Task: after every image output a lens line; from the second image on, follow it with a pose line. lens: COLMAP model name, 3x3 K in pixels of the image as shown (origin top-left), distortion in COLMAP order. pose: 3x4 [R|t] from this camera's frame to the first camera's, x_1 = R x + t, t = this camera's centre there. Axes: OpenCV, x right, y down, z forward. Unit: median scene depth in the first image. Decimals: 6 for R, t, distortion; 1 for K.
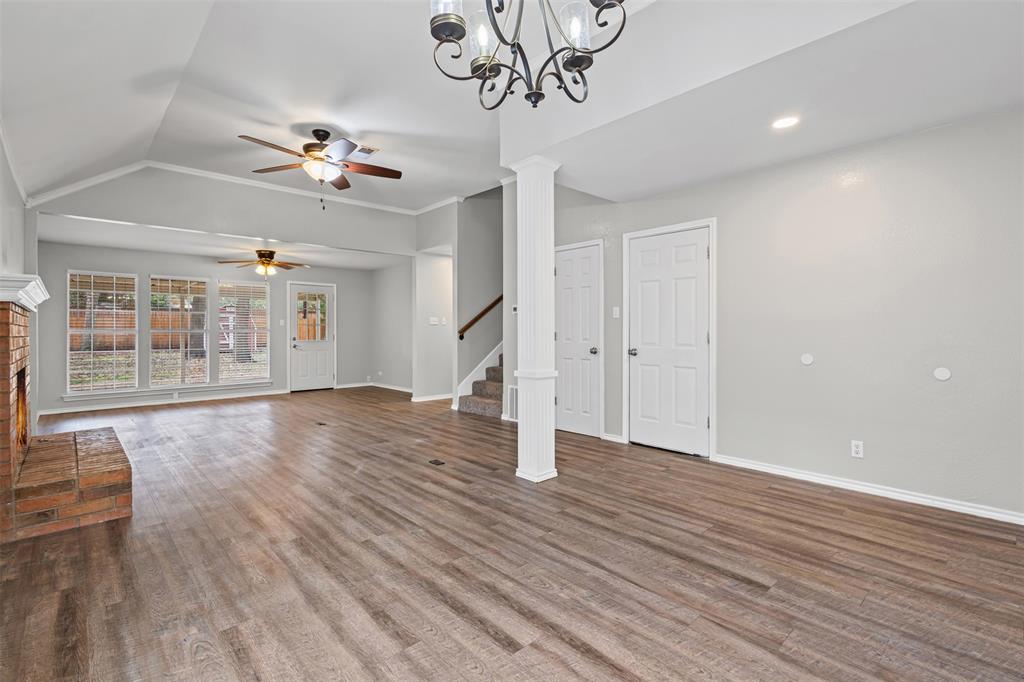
lens RADIAL K [[474.9, 0, 506.0], [0, 474.9, 342.6], [0, 0, 1]] dist [-0.002014, -0.000489]
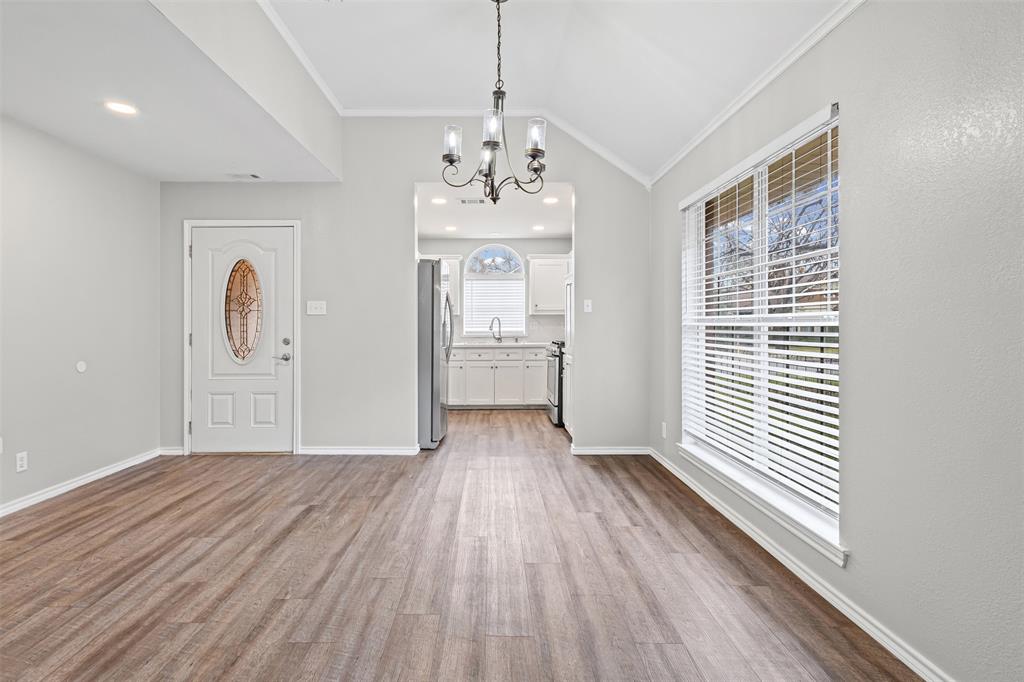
lens RADIAL K [[474.9, 0, 506.0], [0, 474.9, 342.6], [0, 0, 1]] dist [-0.002014, -0.000489]
pose [[-0.757469, -0.021109, 0.652530, -0.627758], [0.022795, 0.998013, 0.058746, -0.036889], [-0.652473, 0.059373, -0.755483, 1.271751]]
